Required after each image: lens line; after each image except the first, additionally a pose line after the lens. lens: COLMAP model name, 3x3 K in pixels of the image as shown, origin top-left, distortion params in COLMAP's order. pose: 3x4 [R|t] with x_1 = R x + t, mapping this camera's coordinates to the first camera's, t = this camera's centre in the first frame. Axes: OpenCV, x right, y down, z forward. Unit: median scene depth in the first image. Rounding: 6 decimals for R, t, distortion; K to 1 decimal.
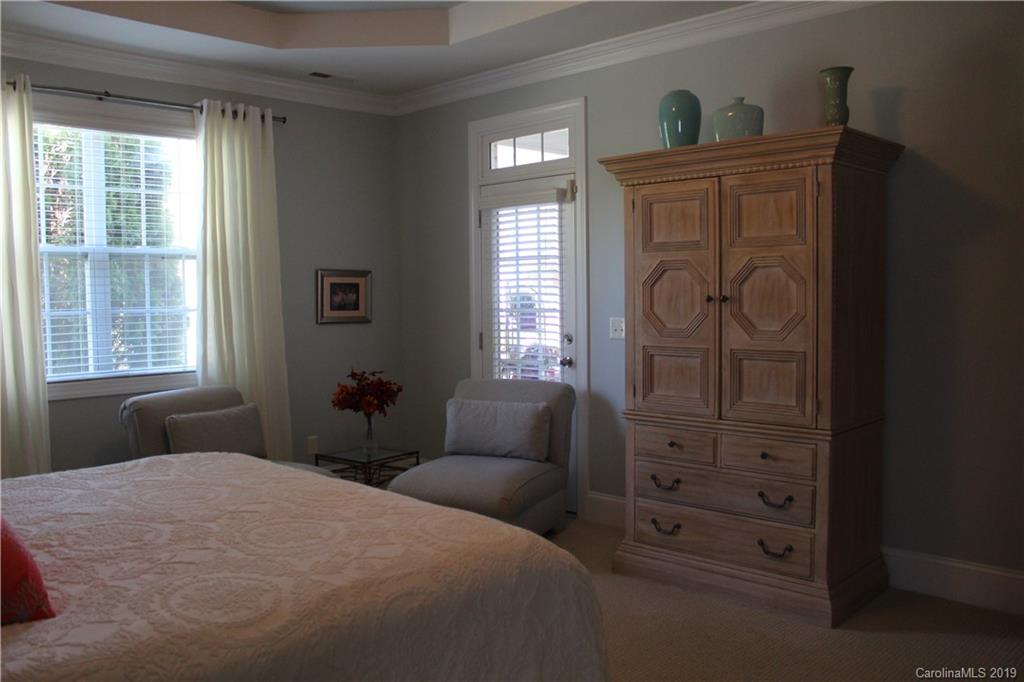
lens RADIAL K [[855.5, 0, 512.0], [0, 855.5, 341.0], [0, 0, 1]] dist [-0.166012, 0.156063]
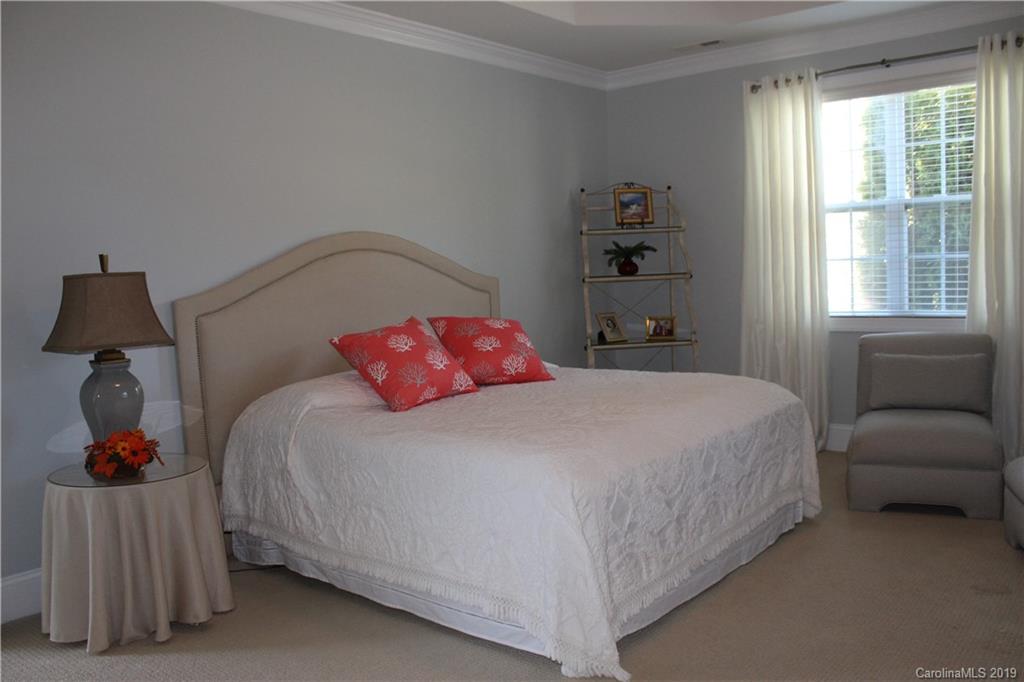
lens RADIAL K [[855.5, 0, 512.0], [0, 855.5, 341.0], [0, 0, 1]] dist [-0.166012, 0.156063]
pose [[0.098047, 0.083567, -0.991667, 0.555462], [-0.020273, 0.996429, 0.081964, -0.004457], [0.994975, 0.012068, 0.099391, 0.369116]]
